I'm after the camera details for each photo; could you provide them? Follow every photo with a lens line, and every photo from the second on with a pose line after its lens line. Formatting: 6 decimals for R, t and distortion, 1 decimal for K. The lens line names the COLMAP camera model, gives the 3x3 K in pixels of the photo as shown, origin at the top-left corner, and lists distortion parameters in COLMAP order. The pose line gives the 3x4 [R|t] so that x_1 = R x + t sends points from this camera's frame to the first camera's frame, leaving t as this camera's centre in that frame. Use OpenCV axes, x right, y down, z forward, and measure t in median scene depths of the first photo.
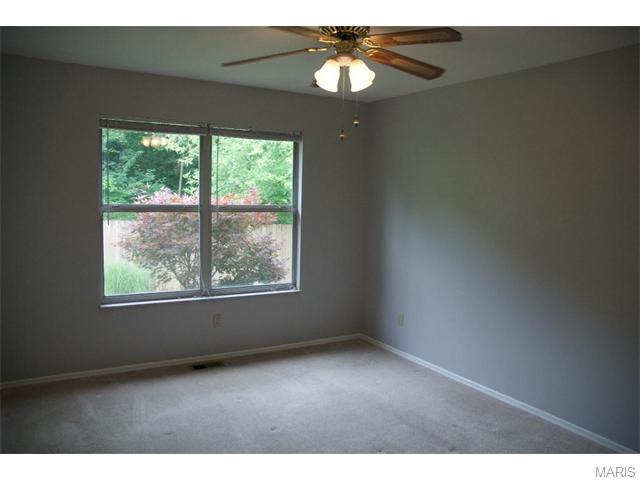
lens RADIAL K [[498.4, 0, 320.0], [0, 498.4, 240.0], [0, 0, 1]] dist [-0.085040, -0.002941]
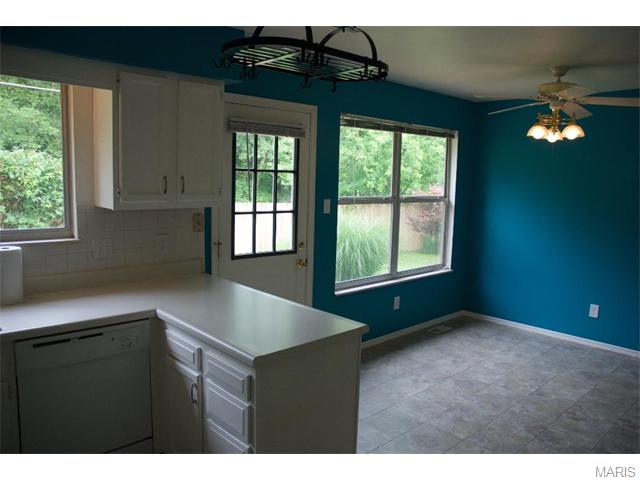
lens RADIAL K [[500.3, 0, 320.0], [0, 500.3, 240.0], [0, 0, 1]] dist [-0.179087, 0.169155]
pose [[0.967341, -0.014869, 0.253043, -0.626732], [-0.002750, 0.997604, 0.069134, -0.047546], [-0.253464, -0.067572, 0.964982, -0.026501]]
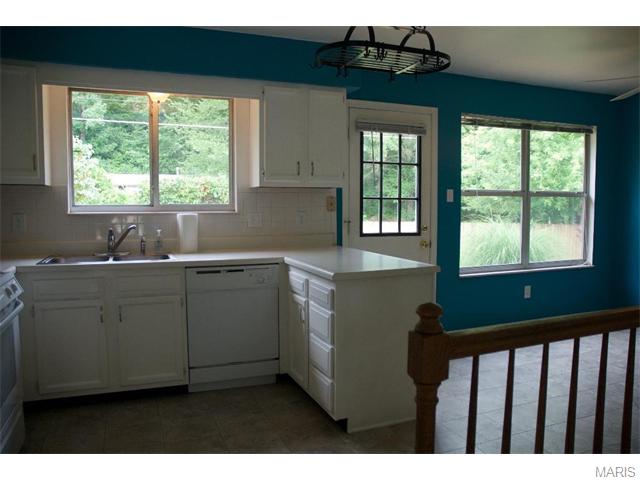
lens RADIAL K [[500.3, 0, 320.0], [0, 500.3, 240.0], [0, 0, 1]] dist [-0.179087, 0.169155]
pose [[0.991482, -0.001613, -0.130234, -0.520235], [0.001736, 0.999998, 0.000830, 0.040011], [0.130233, -0.001049, 0.991483, -0.178207]]
